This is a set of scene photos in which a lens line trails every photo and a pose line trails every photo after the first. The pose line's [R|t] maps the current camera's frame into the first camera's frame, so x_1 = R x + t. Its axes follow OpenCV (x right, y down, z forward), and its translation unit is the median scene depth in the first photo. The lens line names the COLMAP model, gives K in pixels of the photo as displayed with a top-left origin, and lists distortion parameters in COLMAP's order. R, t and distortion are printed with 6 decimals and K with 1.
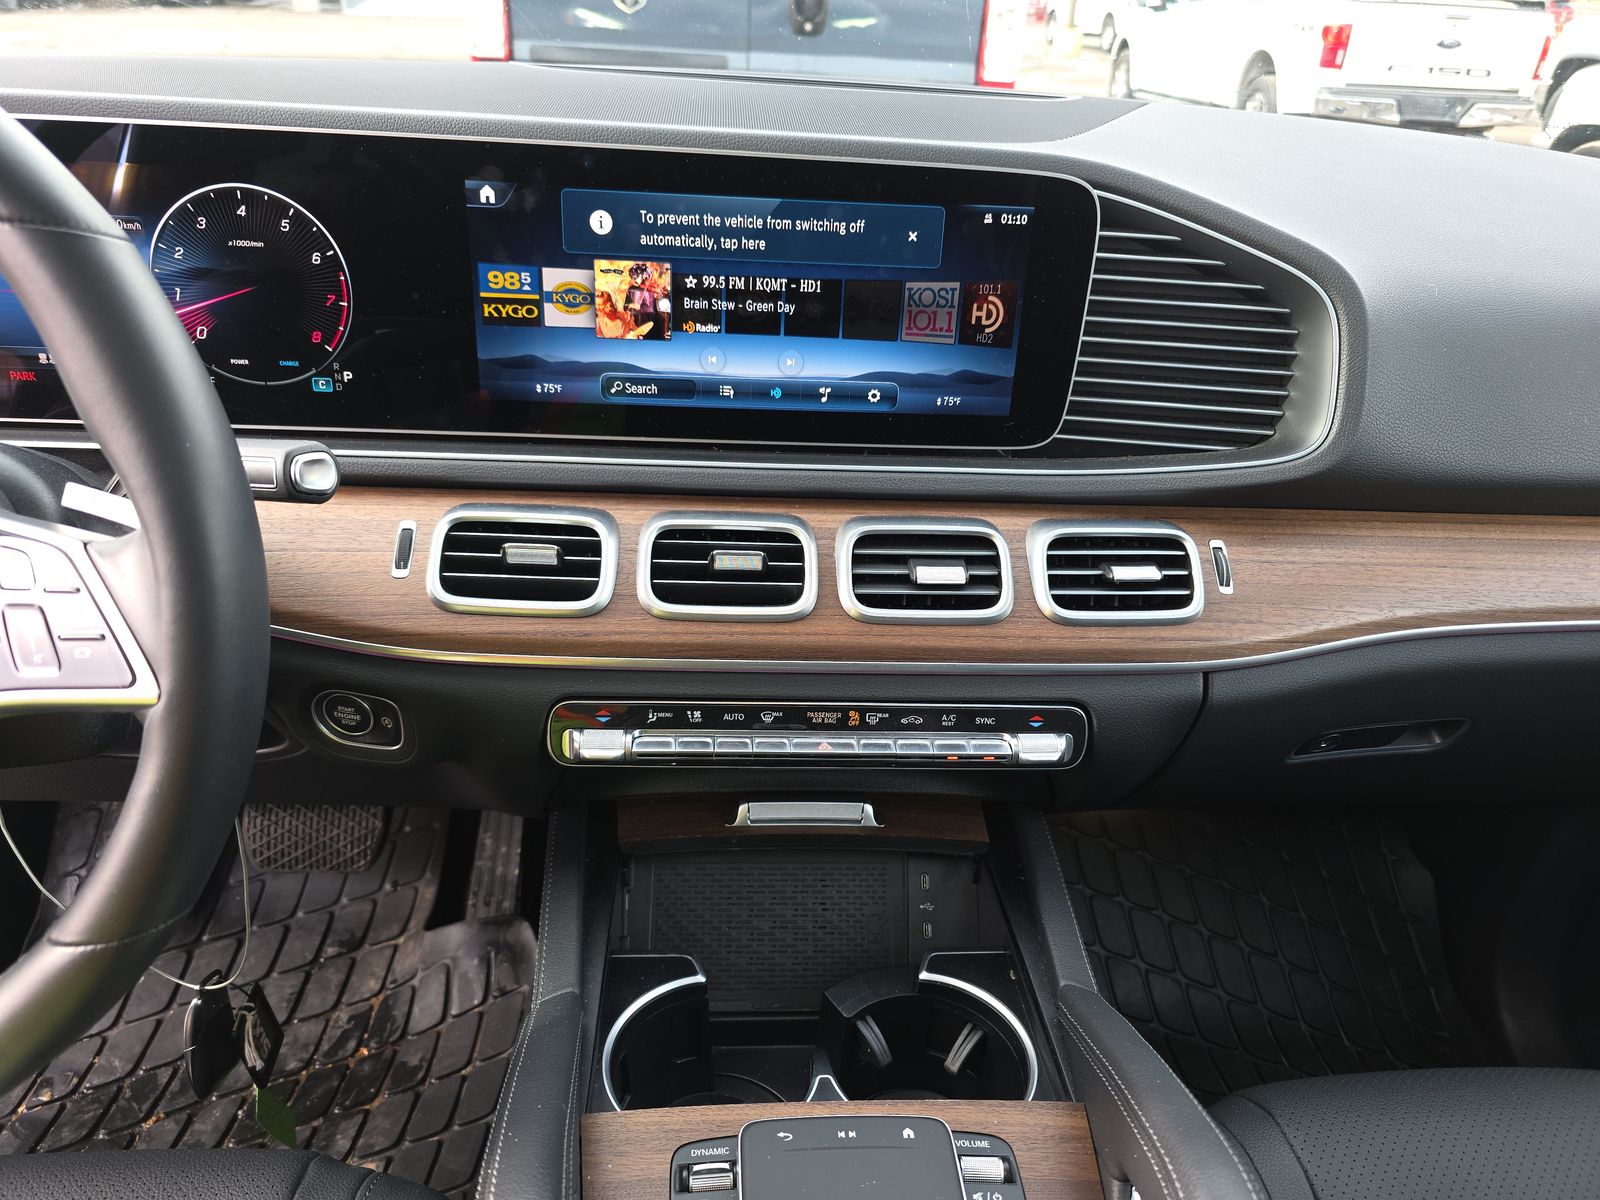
lens RADIAL K [[1064.8, 0, 800.0], [0, 1064.8, 626.4], [0, 0, 1]] dist [0.056584, -0.070950]
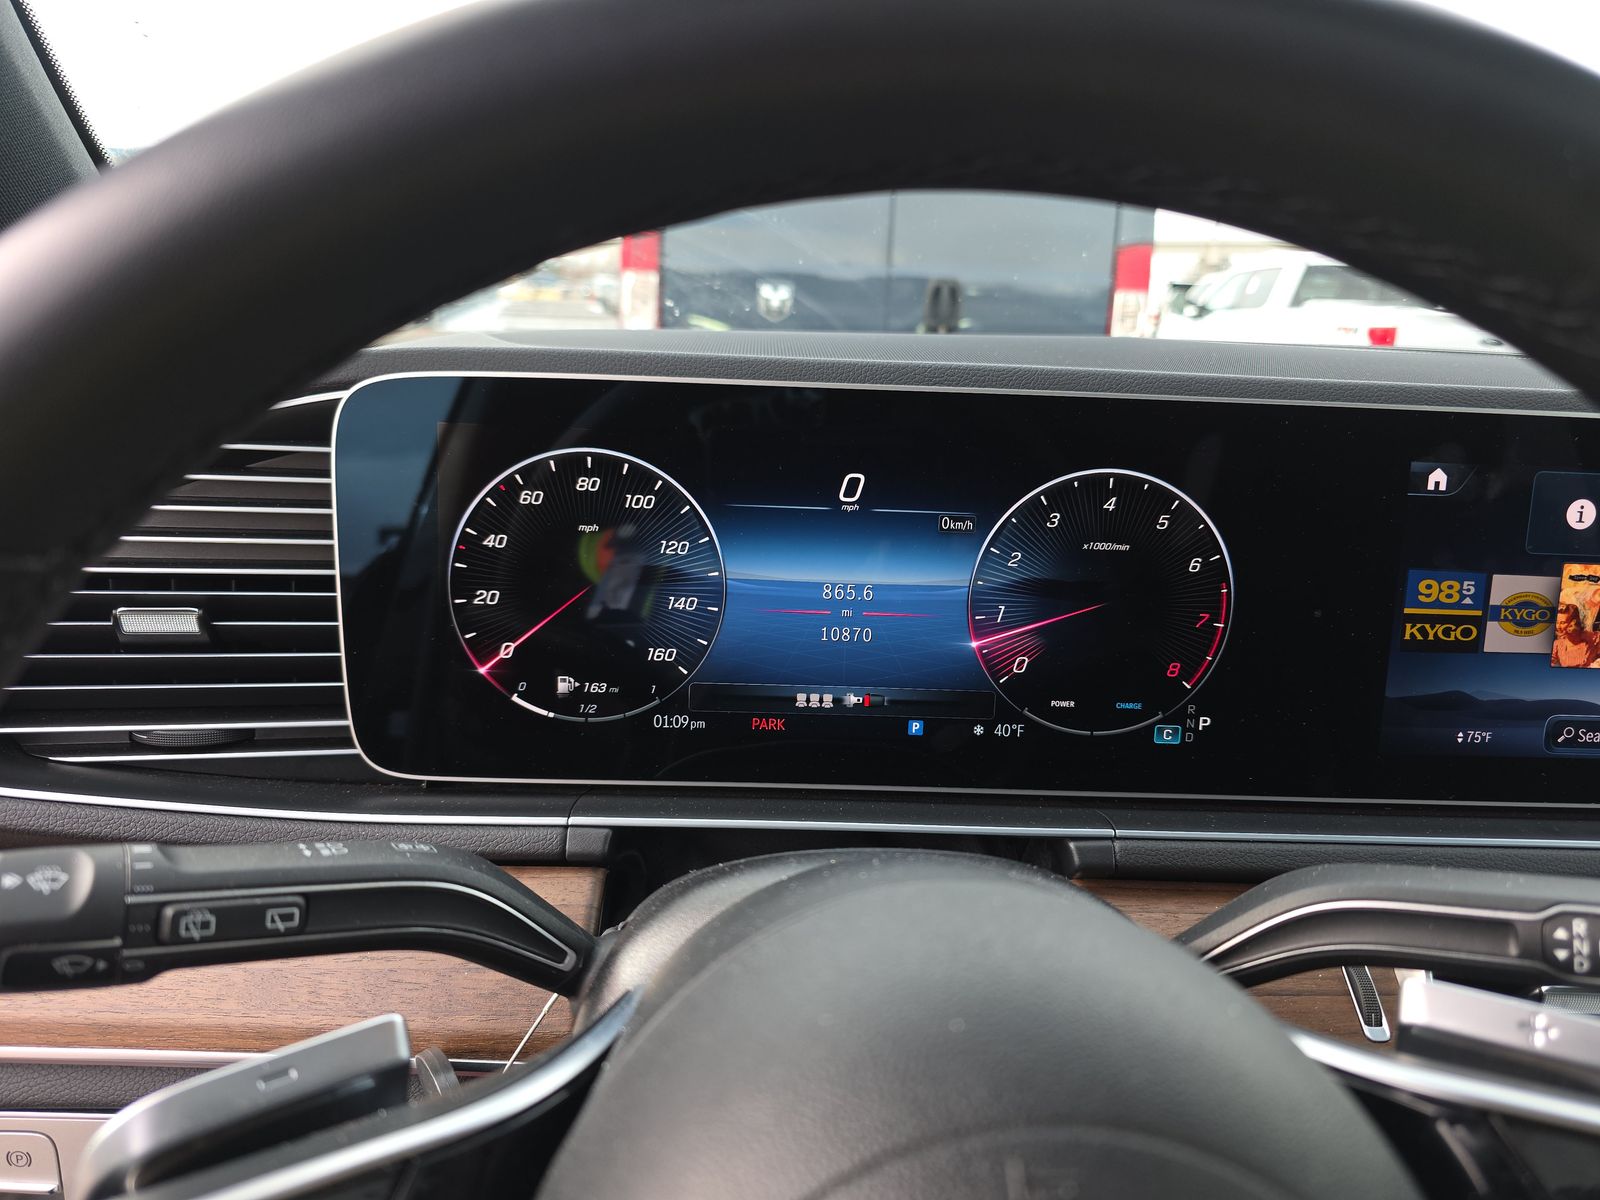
lens RADIAL K [[1064.8, 0, 800.0], [0, 1064.8, 626.4], [0, 0, 1]] dist [0.056584, -0.070950]
pose [[0.999677, -0.001438, -0.025369, -0.670490], [-0.004790, 0.969830, -0.243736, -0.121823], [0.024955, 0.243779, 0.969510, 0.297531]]
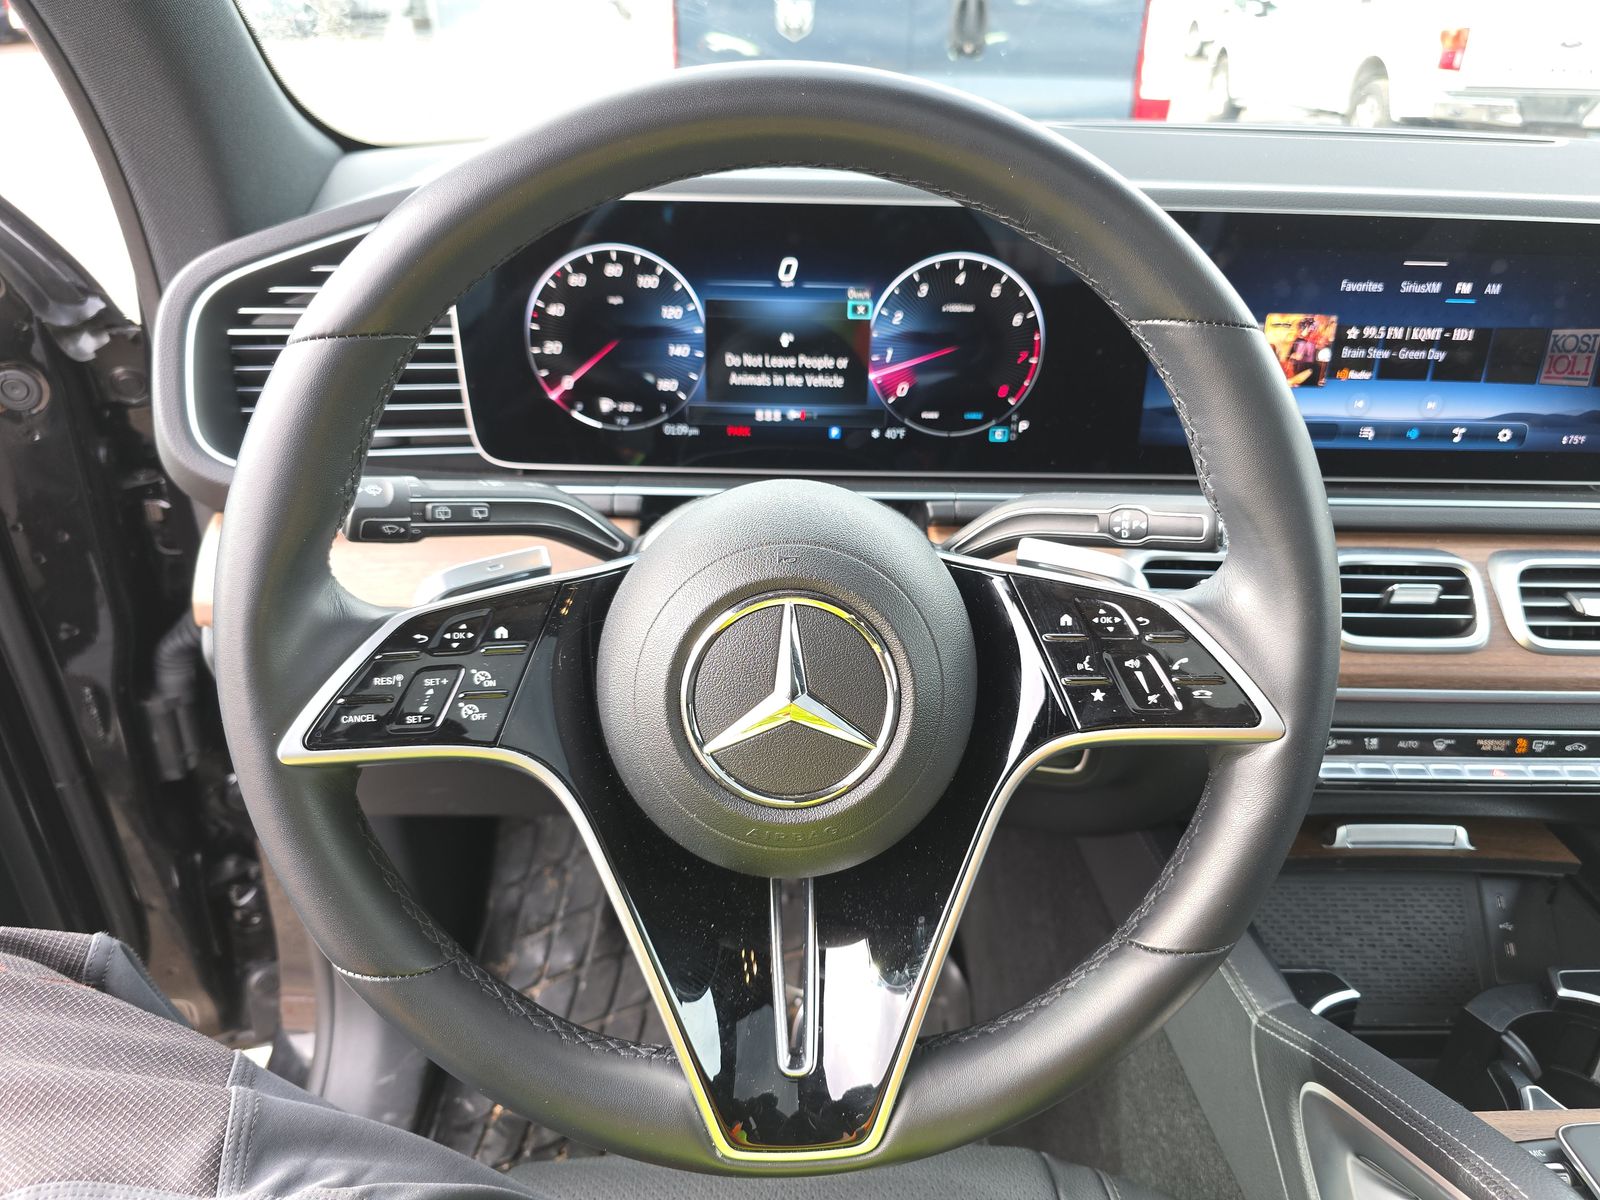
lens RADIAL K [[1076.4, 0, 821.2], [0, 1076.4, 617.6], [0, 0, 1]] dist [0.039407, -0.042486]
pose [[0.999225, -0.003883, -0.039170, -0.584293], [0.003151, 0.999820, -0.018735, -0.020820], [0.039236, 0.018597, 0.999057, -0.090288]]
